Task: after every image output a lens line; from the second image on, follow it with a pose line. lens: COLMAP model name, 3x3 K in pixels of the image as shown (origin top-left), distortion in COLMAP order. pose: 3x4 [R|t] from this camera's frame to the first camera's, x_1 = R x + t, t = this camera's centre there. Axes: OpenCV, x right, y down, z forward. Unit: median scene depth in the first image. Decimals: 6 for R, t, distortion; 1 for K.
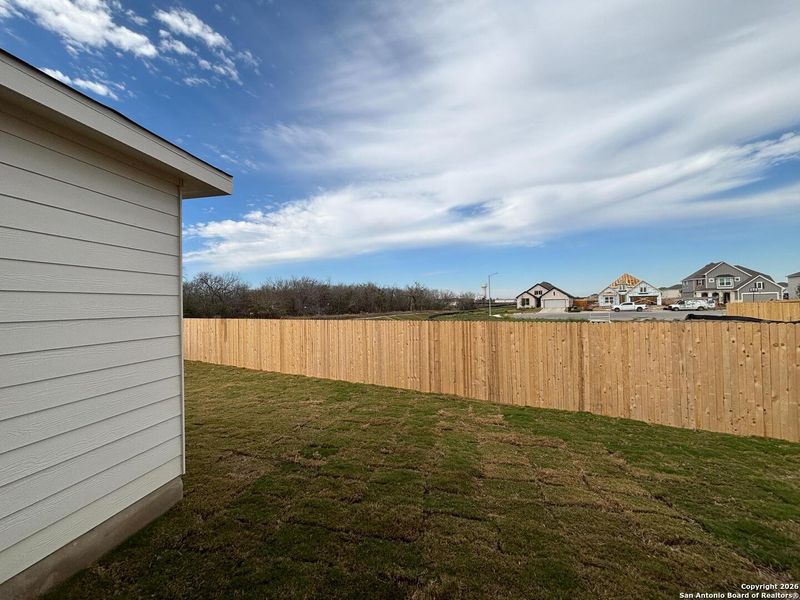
lens RADIAL K [[326.2, 0, 400.0], [0, 326.2, 300.0], [0, 0, 1]] dist [0.000587, 0.000459]
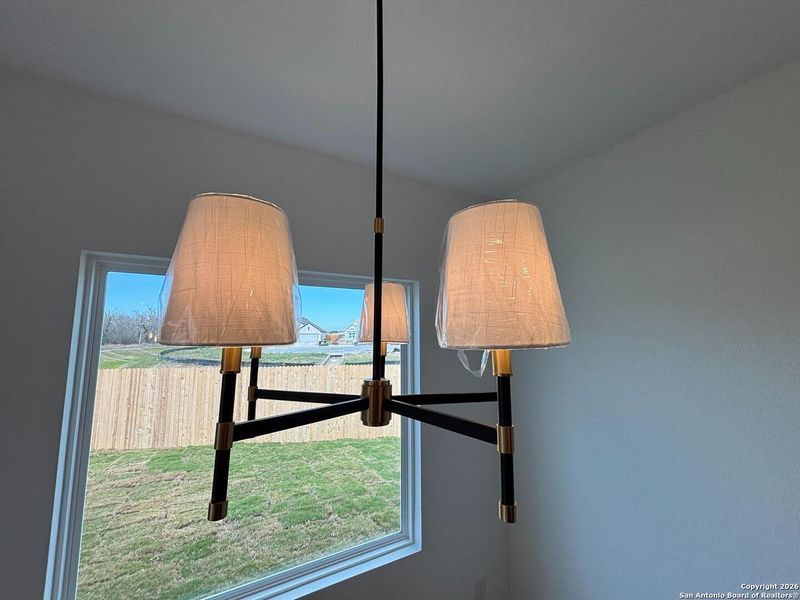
lens RADIAL K [[326.2, 0, 400.0], [0, 326.2, 300.0], [0, 0, 1]] dist [0.000587, 0.000459]
pose [[0.769789, 0.087145, 0.632322, 0.197919], [-0.024974, 0.993990, -0.106585, -0.063945], [-0.637810, 0.066256, 0.767338, -0.322866]]
